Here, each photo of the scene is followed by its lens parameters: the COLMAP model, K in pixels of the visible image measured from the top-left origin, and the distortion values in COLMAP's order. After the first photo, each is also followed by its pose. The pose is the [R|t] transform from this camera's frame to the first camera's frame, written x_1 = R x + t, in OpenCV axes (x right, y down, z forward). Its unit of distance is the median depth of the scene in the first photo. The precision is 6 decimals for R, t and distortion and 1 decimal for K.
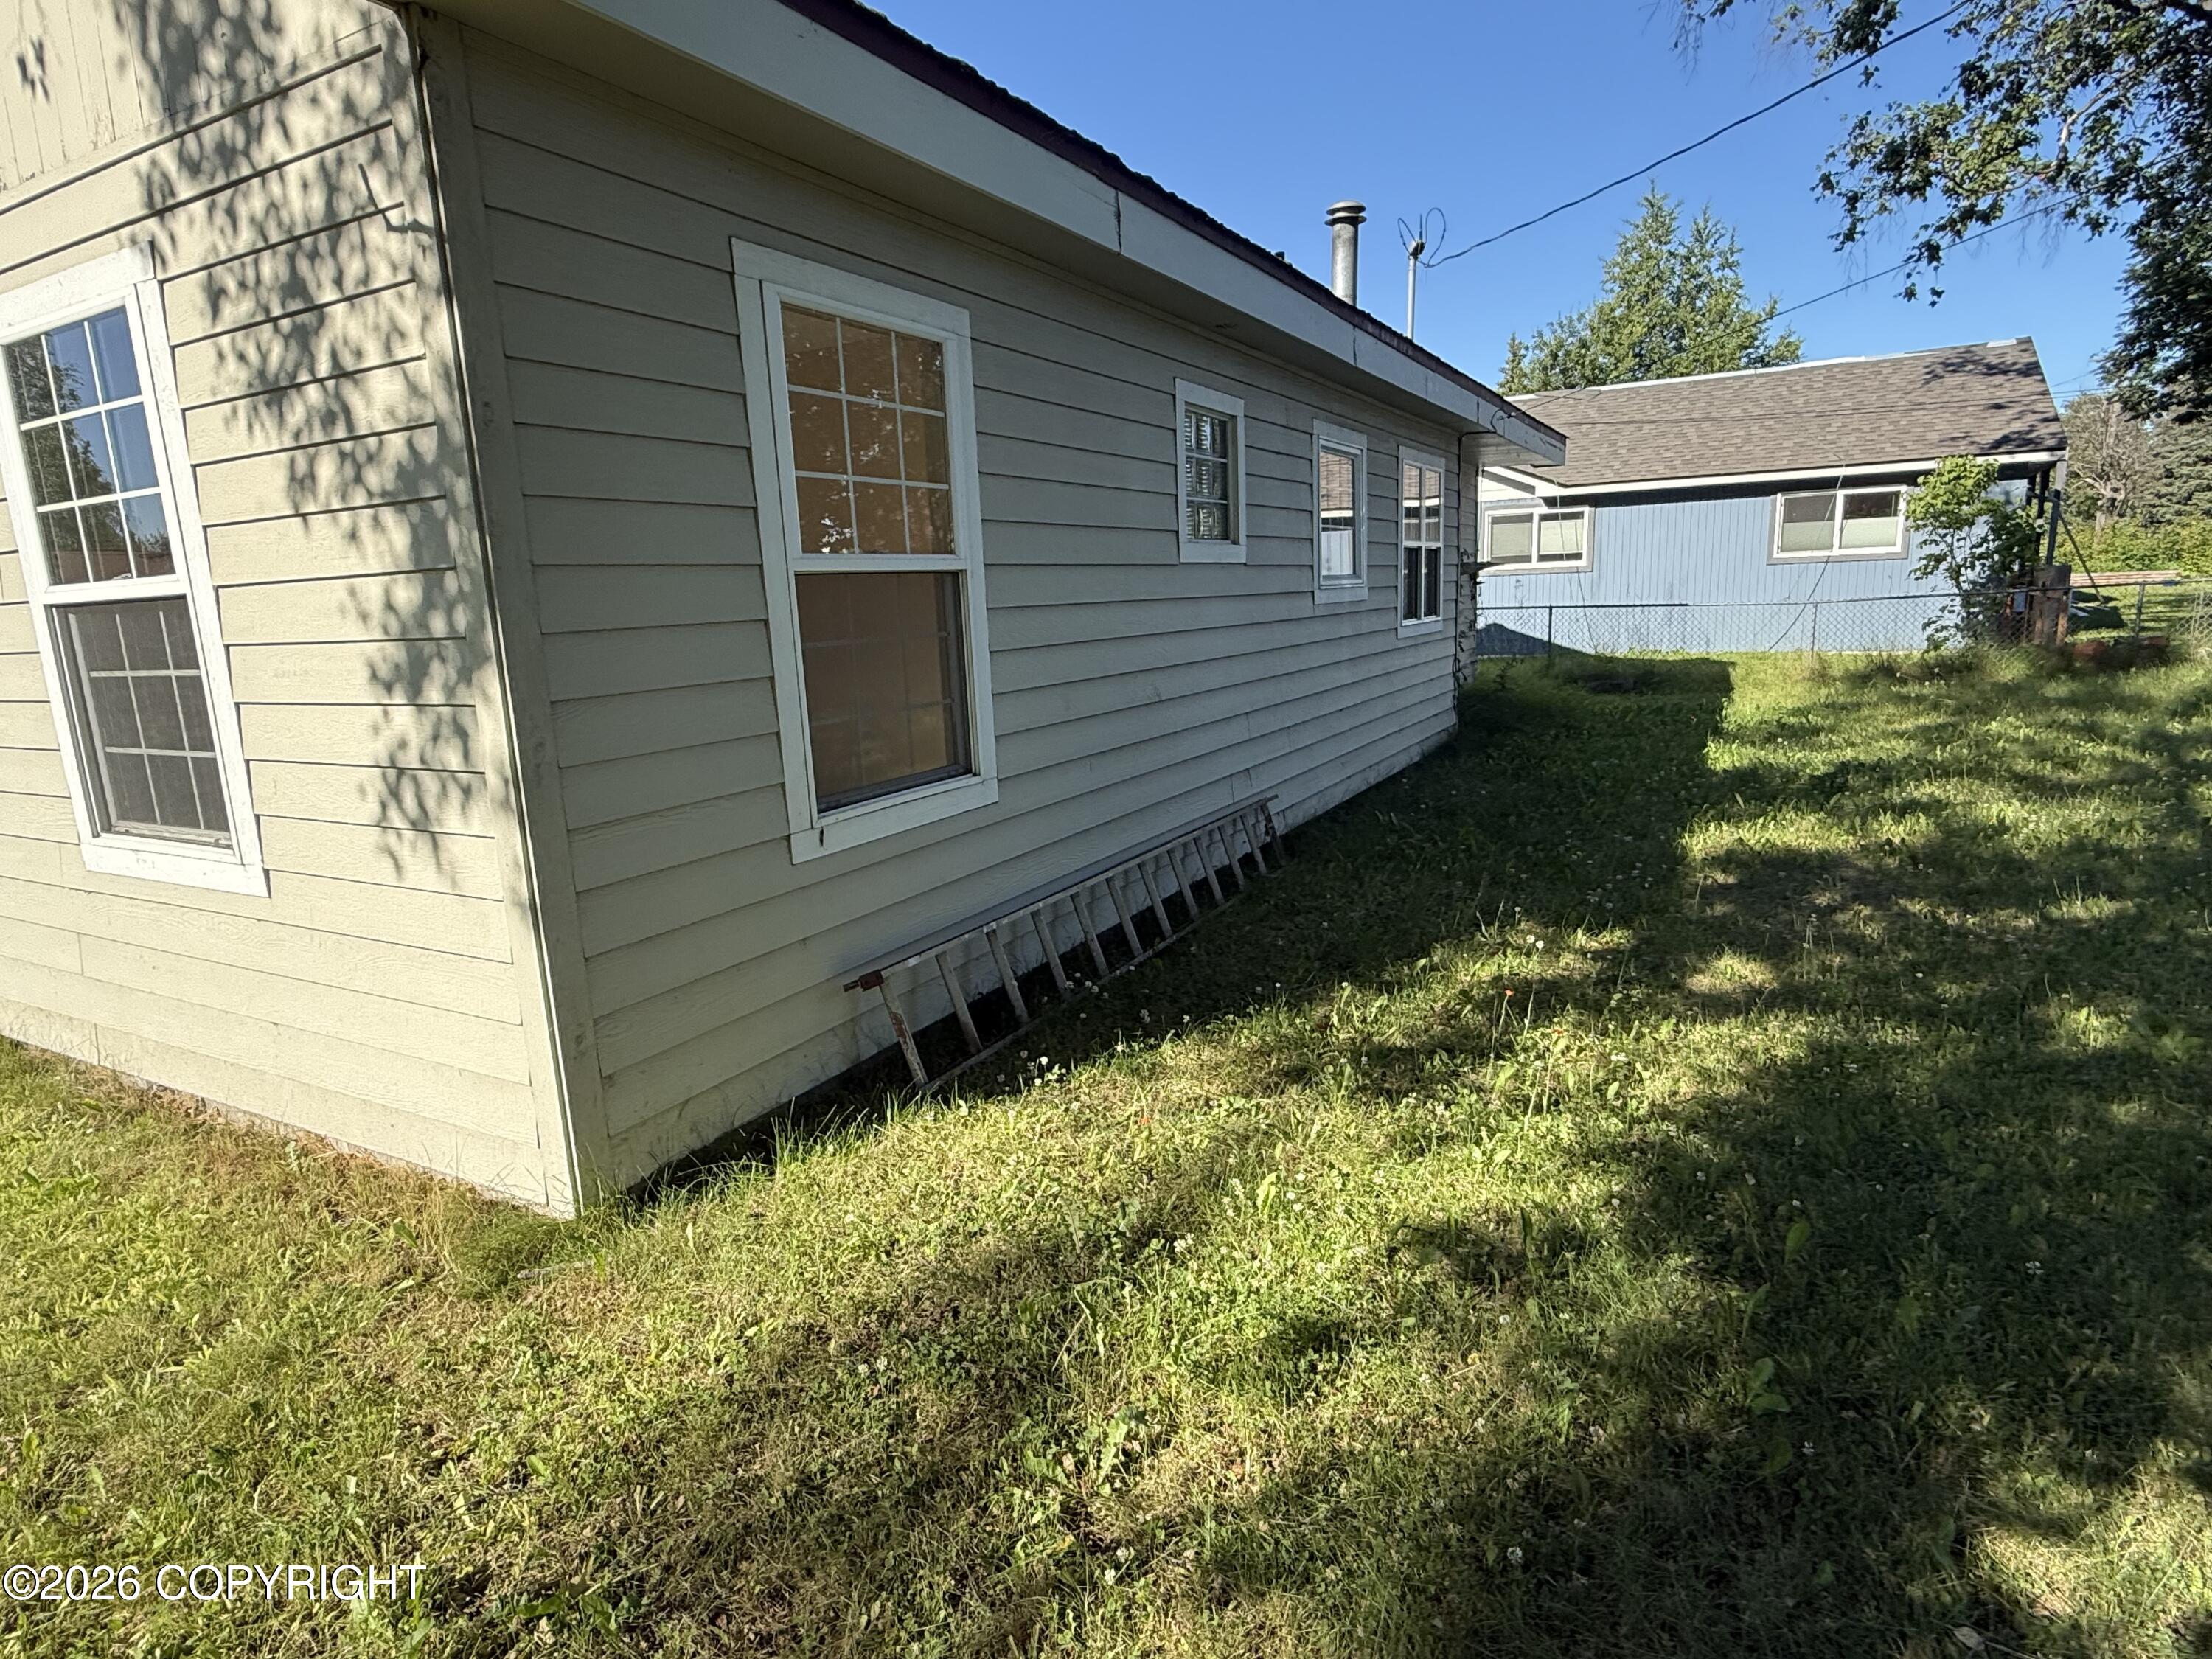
lens RADIAL K [[1204.4, 0, 1106.3], [0, 1204.4, 852.1], [0, 0, 1]] dist [0.003720, -0.000419]
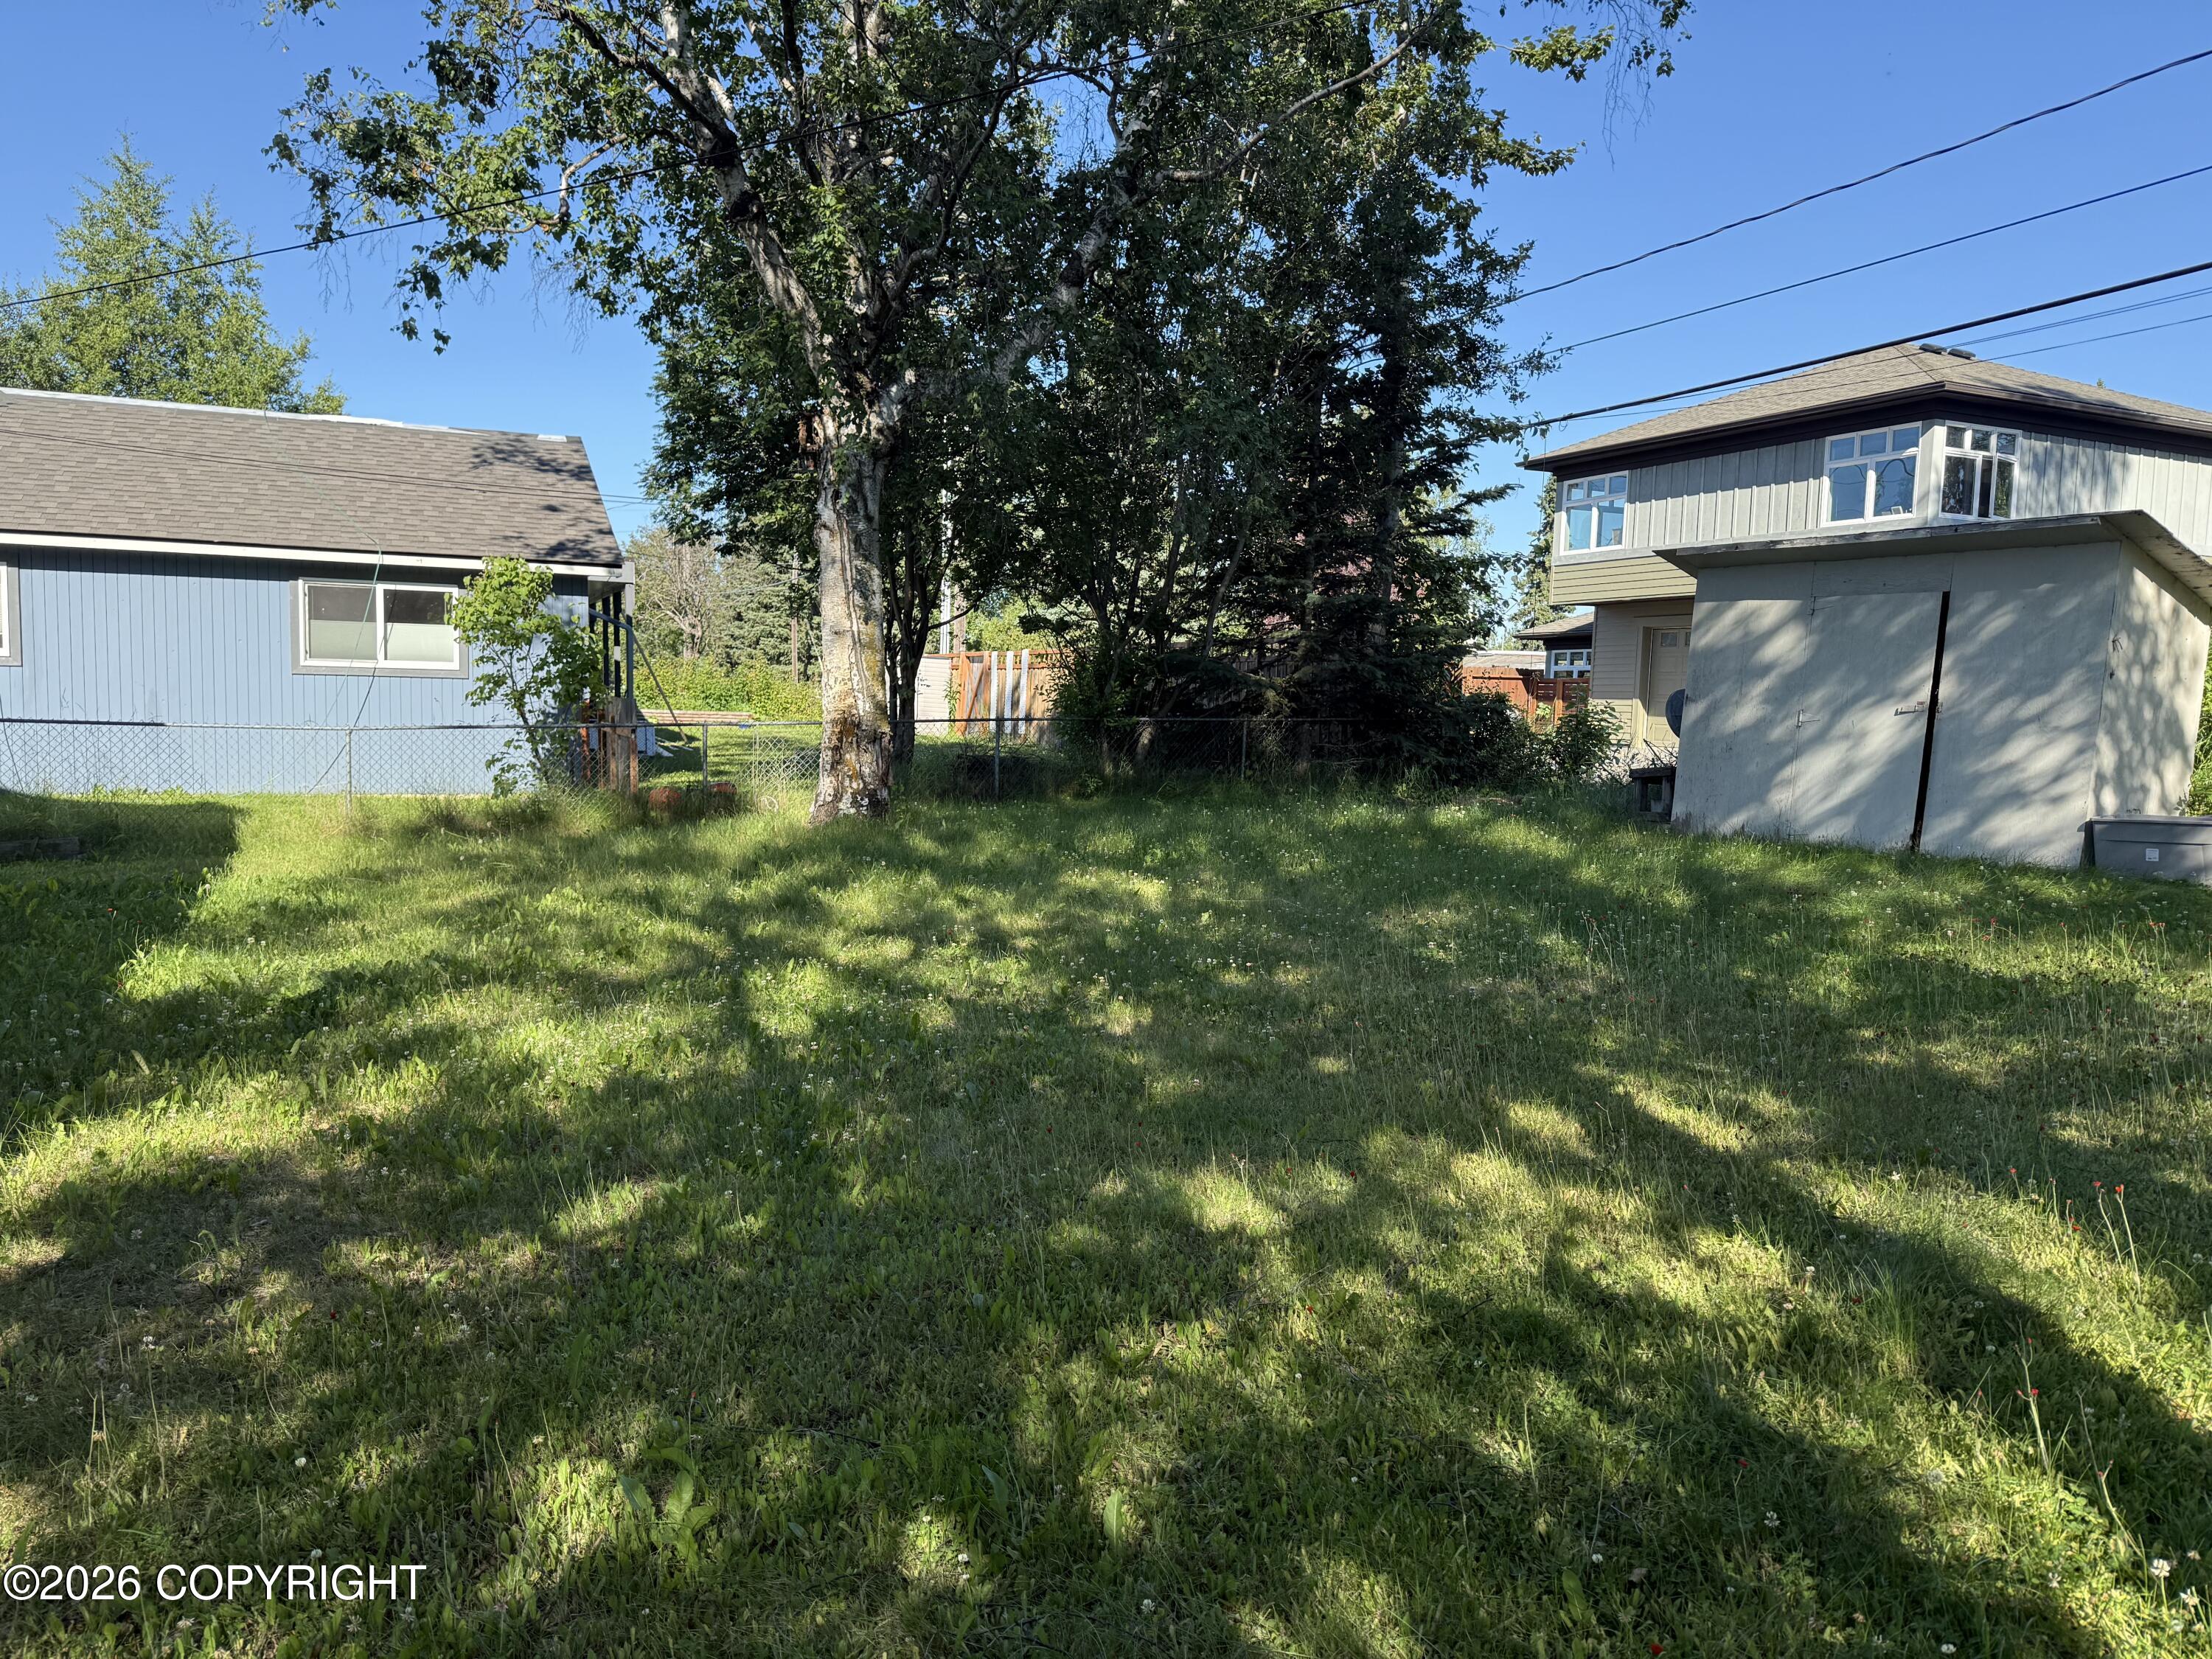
lens RADIAL K [[1339.6, 0, 1105.8], [0, 1339.6, 830.5], [0, 0, 1]] dist [-0.064838, 0.000010]
pose [[0.585095, -0.015261, 0.810821, 0.230210], [0.113671, 0.991496, -0.063365, -0.048003], [-0.802959, 0.129242, 0.581854, 0.197736]]
